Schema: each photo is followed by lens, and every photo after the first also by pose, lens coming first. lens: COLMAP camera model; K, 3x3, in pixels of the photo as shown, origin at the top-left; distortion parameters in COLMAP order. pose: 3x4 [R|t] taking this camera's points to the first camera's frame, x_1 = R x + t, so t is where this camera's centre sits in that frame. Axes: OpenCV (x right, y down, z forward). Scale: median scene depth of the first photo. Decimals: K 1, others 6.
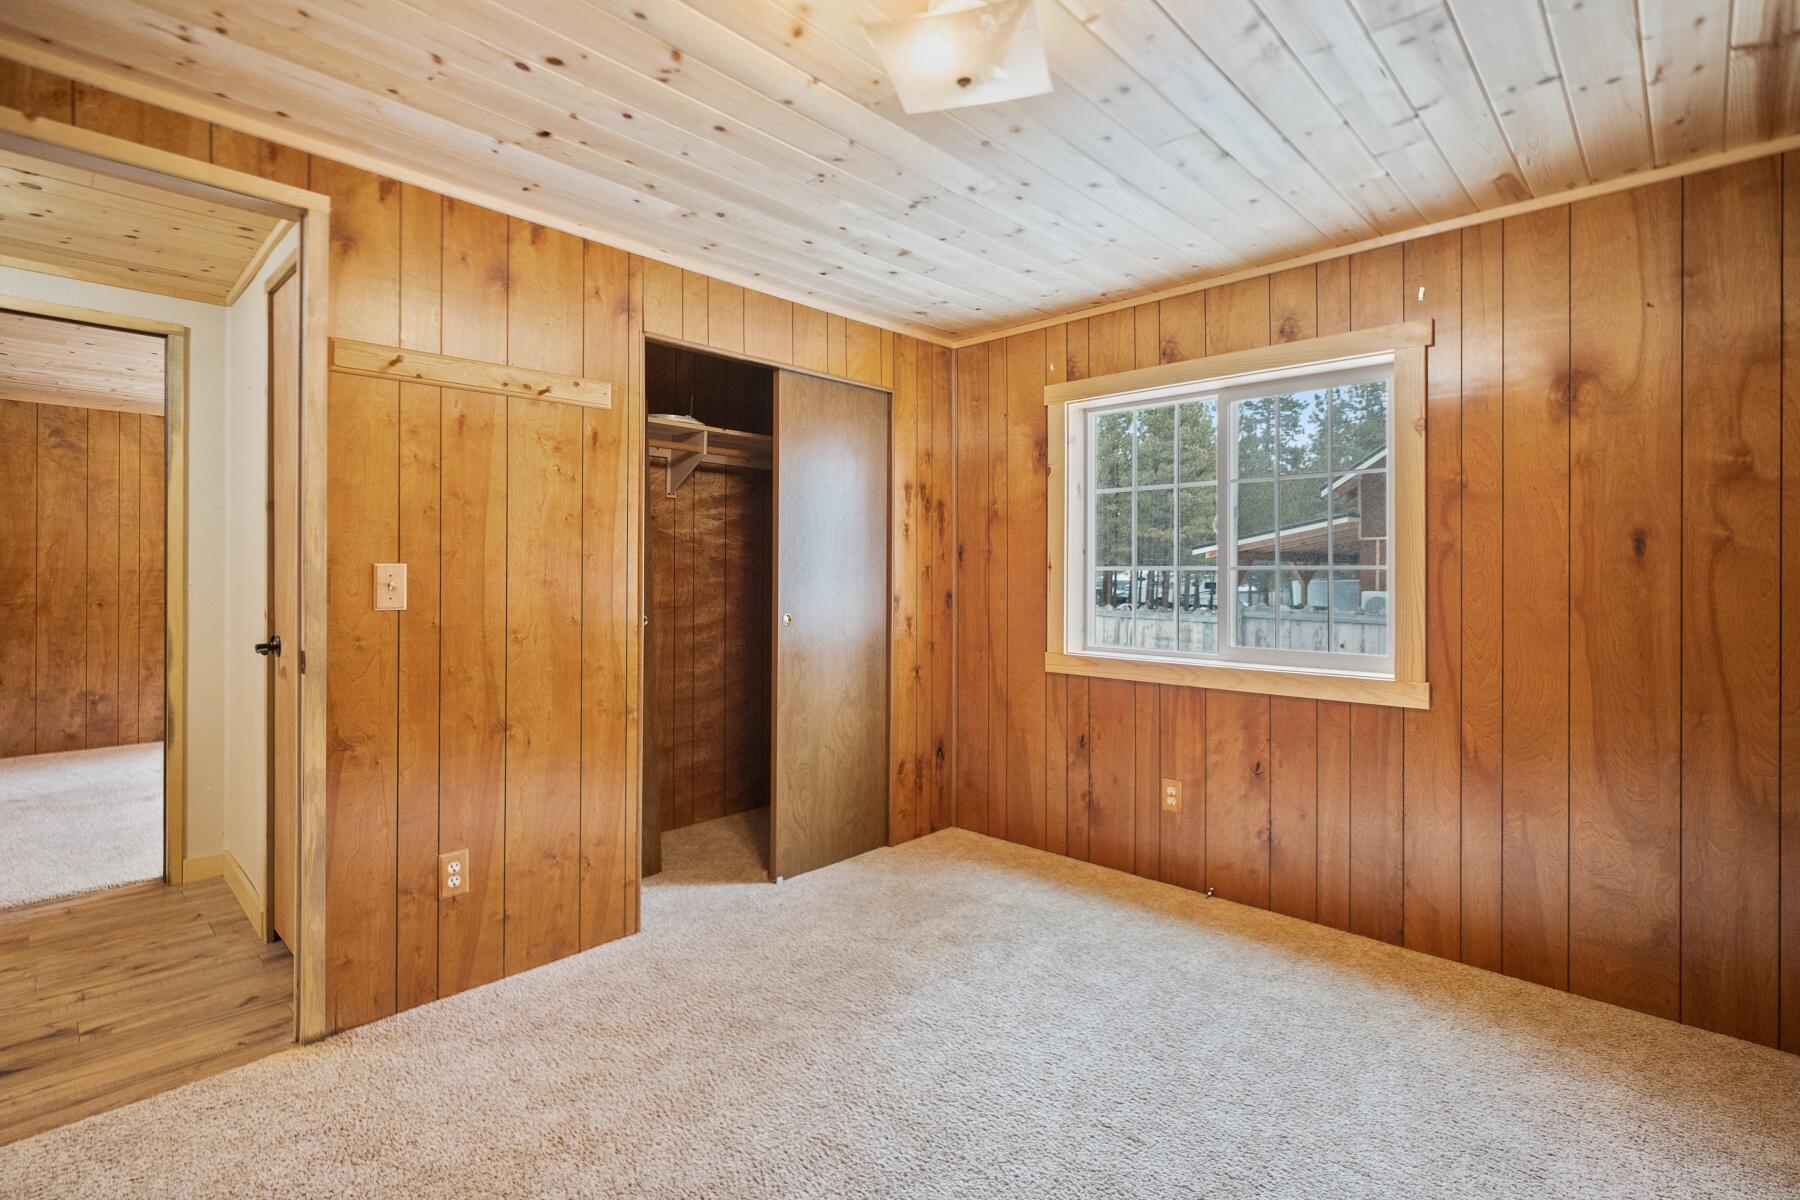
lens RADIAL K [[843.8, 0, 895.7], [0, 843.8, 578.7], [0, 0, 1]] dist [-0.008297, -0.000205]
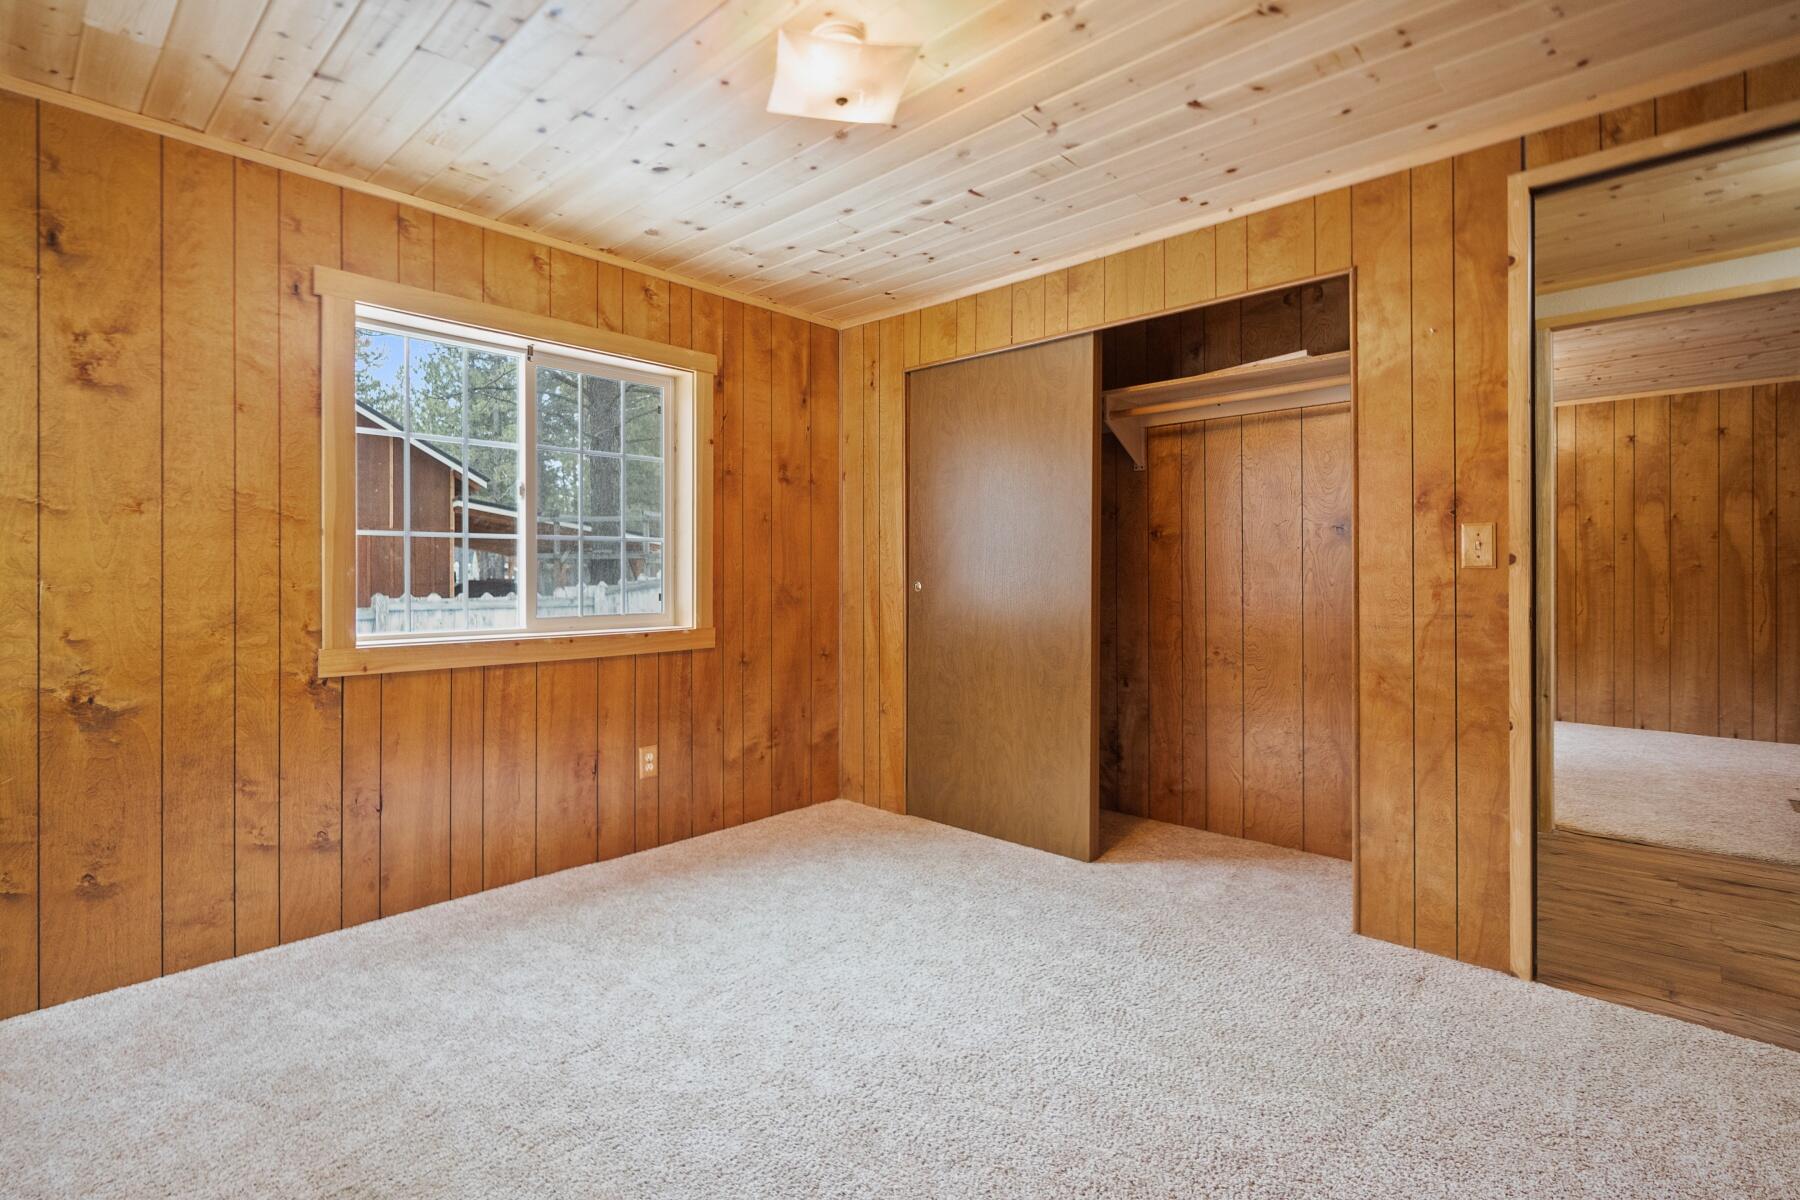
lens RADIAL K [[843.8, 0, 895.7], [0, 843.8, 578.7], [0, 0, 1]] dist [-0.008297, -0.000205]
pose [[-0.015741, -0.009443, 0.999832, -1.982183], [0.003015, 0.999950, 0.009492, 0.028954], [-0.999872, 0.003164, -0.015712, 1.962500]]
